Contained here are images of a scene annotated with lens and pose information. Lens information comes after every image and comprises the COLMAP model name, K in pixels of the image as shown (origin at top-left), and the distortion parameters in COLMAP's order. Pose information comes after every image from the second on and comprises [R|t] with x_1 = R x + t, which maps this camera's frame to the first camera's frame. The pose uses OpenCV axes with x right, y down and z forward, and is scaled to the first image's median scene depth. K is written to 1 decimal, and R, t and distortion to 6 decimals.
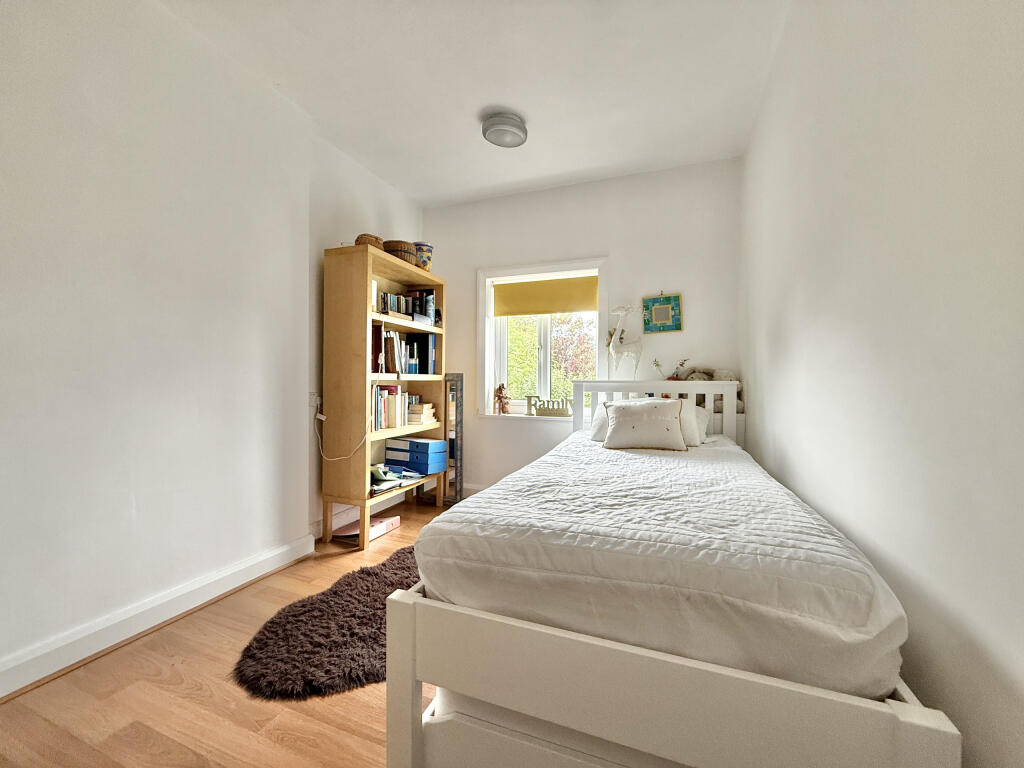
lens RADIAL K [[408.1, 0, 508.4], [0, 408.1, 384.2], [0, 0, 1]] dist [0.000984, -0.000070]
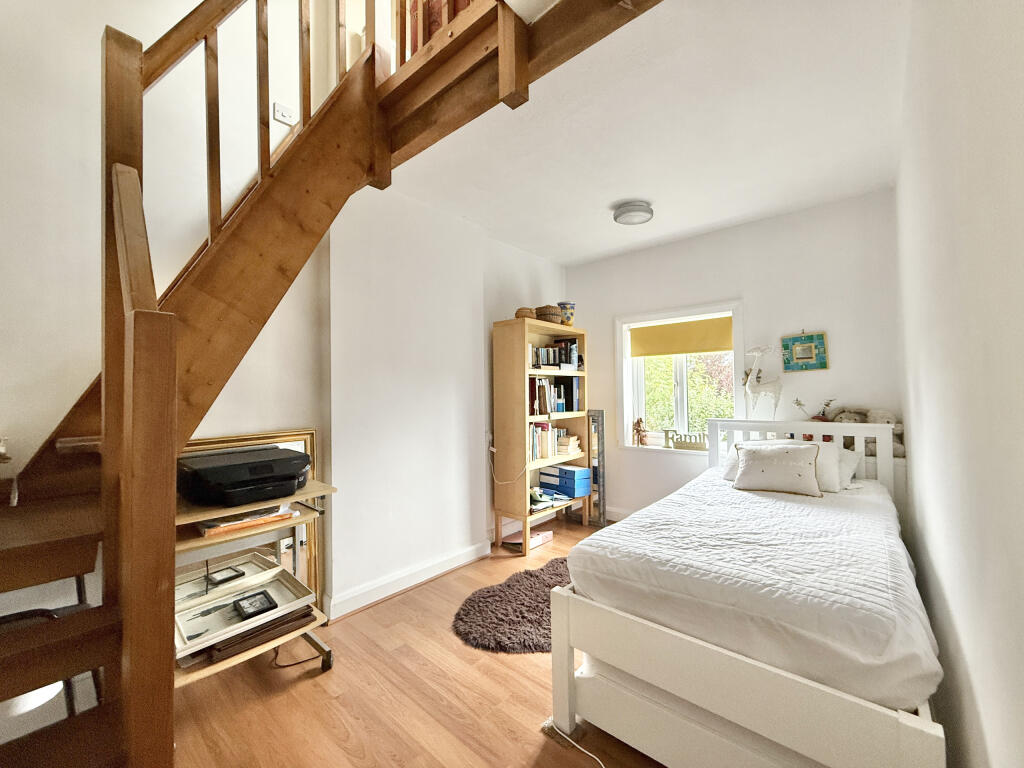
lens RADIAL K [[408.1, 0, 508.4], [0, 408.1, 384.2], [0, 0, 1]] dist [0.000984, -0.000070]
pose [[0.938714, -0.025731, -0.343735, 0.044360], [0.016803, 0.999440, -0.028927, -0.090983], [0.344287, 0.021378, 0.938621, -0.219433]]
